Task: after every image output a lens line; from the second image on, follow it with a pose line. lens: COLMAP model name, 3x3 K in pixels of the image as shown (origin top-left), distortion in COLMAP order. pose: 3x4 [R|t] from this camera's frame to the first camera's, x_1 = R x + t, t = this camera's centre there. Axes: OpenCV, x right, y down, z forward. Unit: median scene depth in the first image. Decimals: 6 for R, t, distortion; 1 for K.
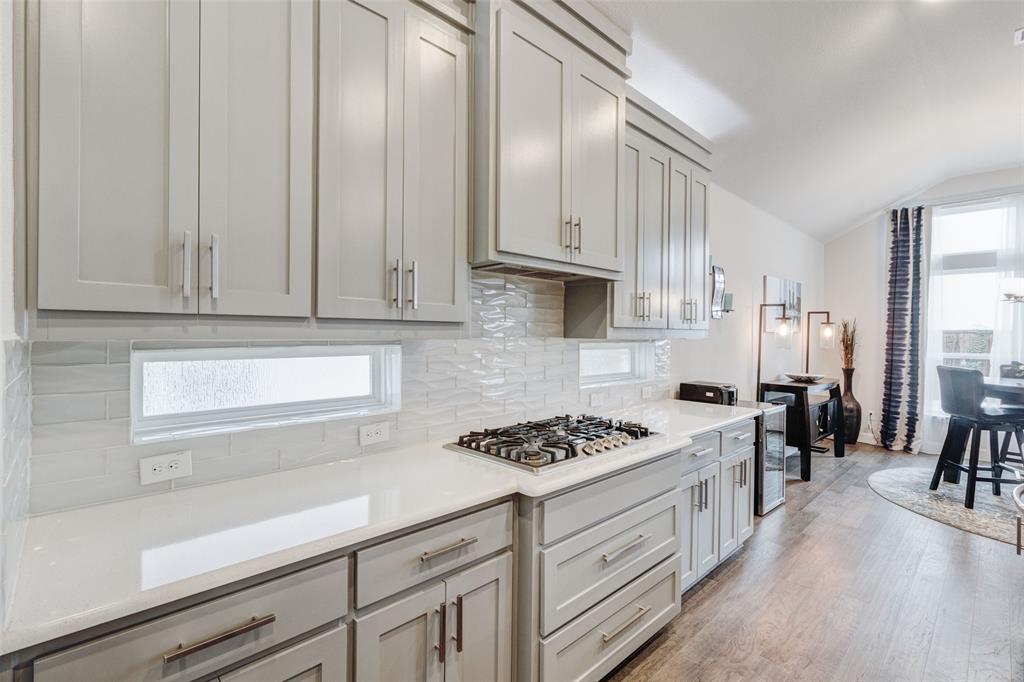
lens RADIAL K [[470.5, 0, 515.0], [0, 470.5, 337.2], [0, 0, 1]] dist [0.000802, 0.000729]
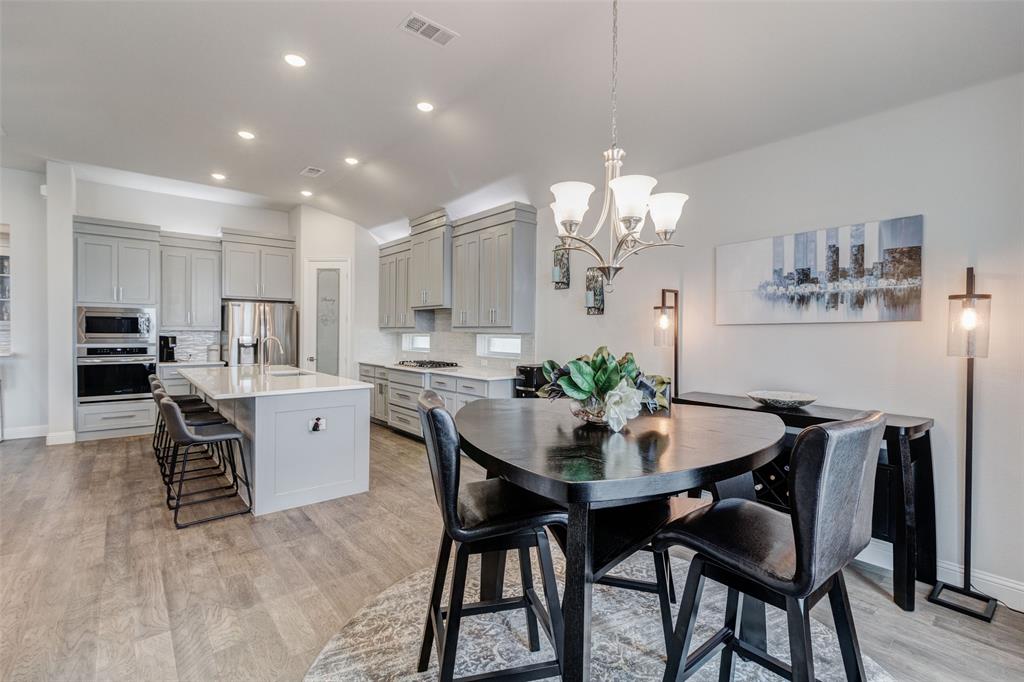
lens RADIAL K [[470.5, 0, 515.0], [0, 470.5, 337.2], [0, 0, 1]] dist [0.000802, 0.000729]
pose [[-0.075230, -0.001390, -0.997165, 1.764013], [-0.015782, 0.999875, -0.000203, 0.018254], [0.997041, 0.015722, -0.075243, 1.034105]]
